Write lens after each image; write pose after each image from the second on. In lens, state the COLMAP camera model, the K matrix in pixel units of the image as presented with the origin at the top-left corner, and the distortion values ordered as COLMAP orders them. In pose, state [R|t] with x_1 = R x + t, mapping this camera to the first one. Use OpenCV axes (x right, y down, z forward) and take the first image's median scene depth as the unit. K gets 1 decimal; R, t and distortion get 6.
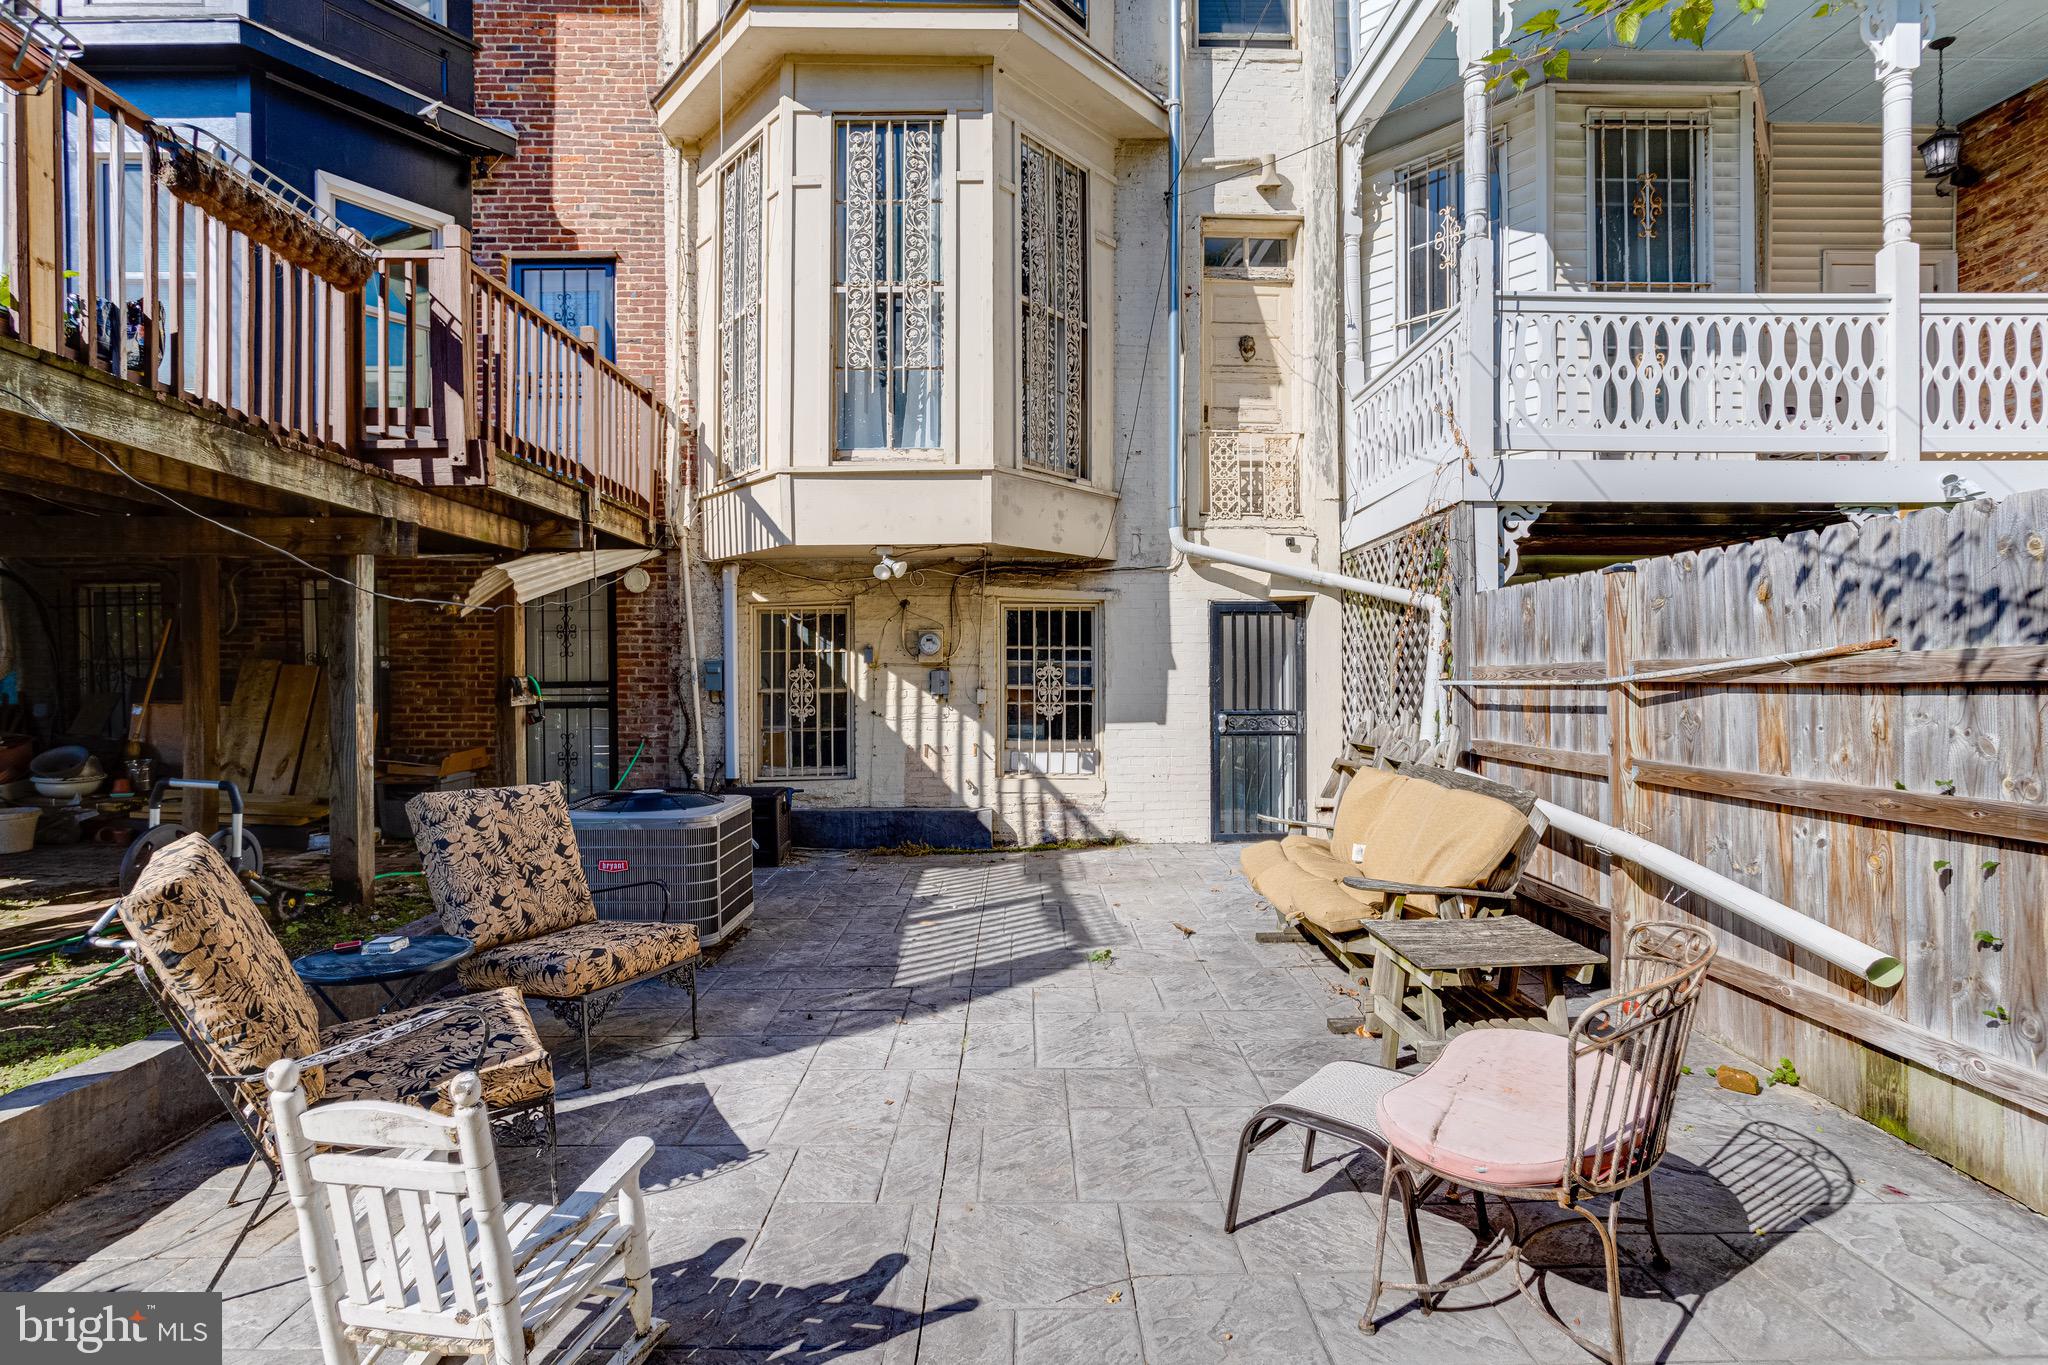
lens RADIAL K [[2230.8, 0, 1036.4], [0, 2230.8, 684.0], [0, 0, 1]] dist [-0.117779, 0.000000]
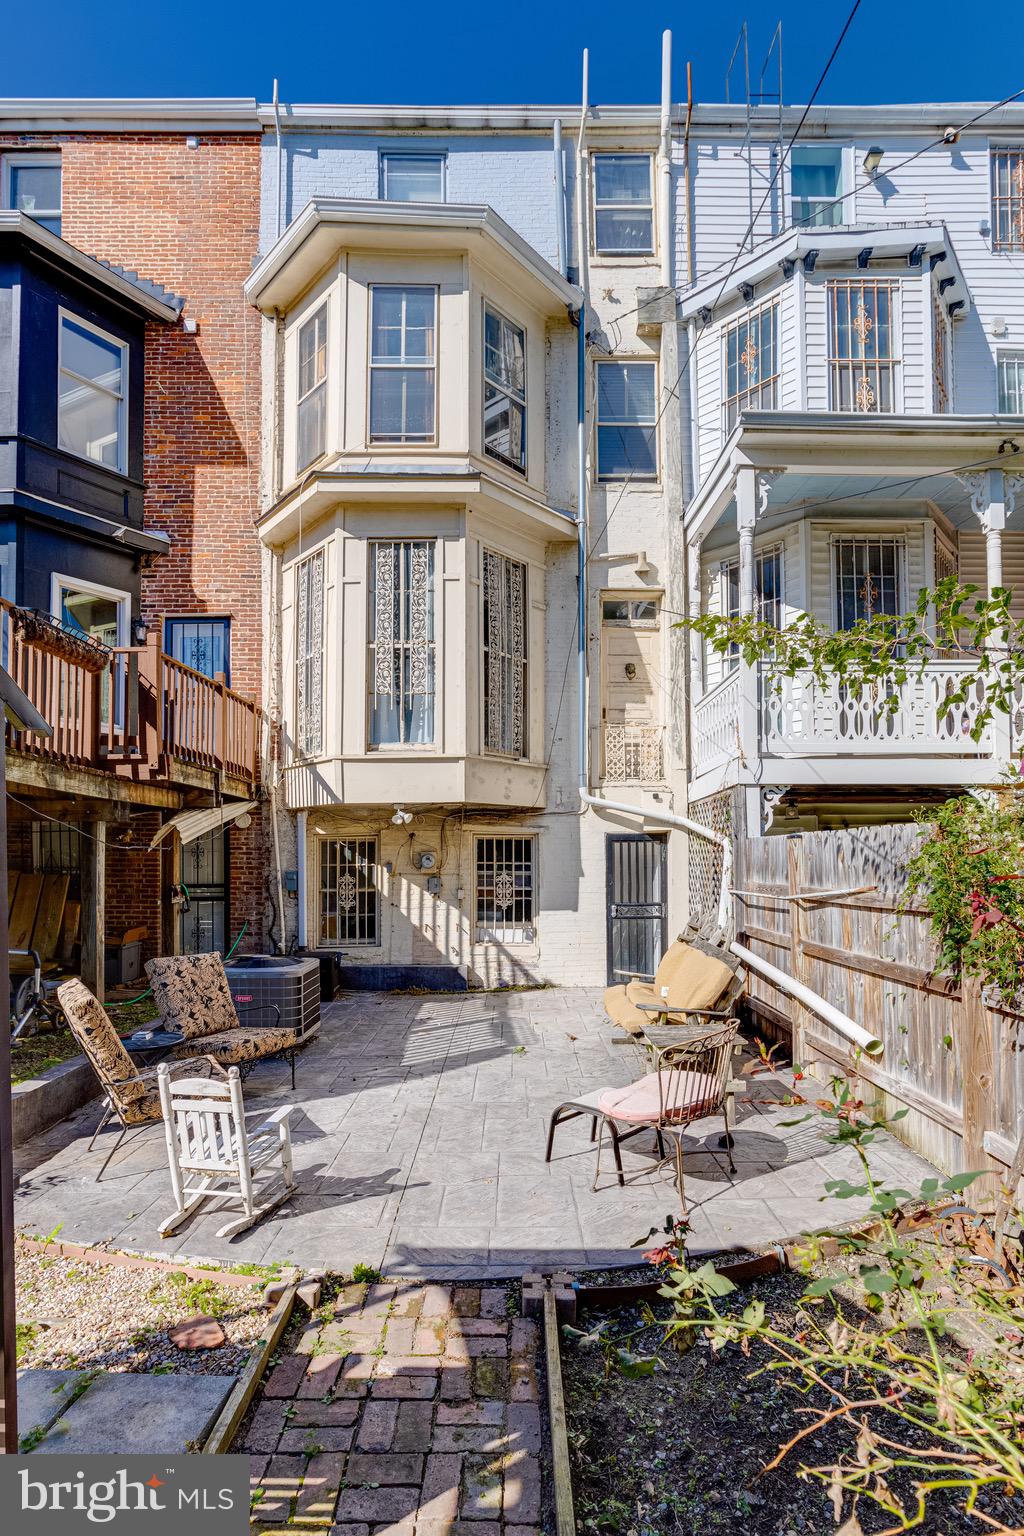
lens RADIAL K [[1673.1, 0, 497.4], [0, 1673.1, 763.8], [0, 0, 1]] dist [-0.117779, 0.000000]
pose [[0.999921, -0.000805, -0.012526, 0.019058], [0.000013, 0.998009, -0.063066, -0.013852], [0.012552, 0.063060, 0.997931, -0.218815]]
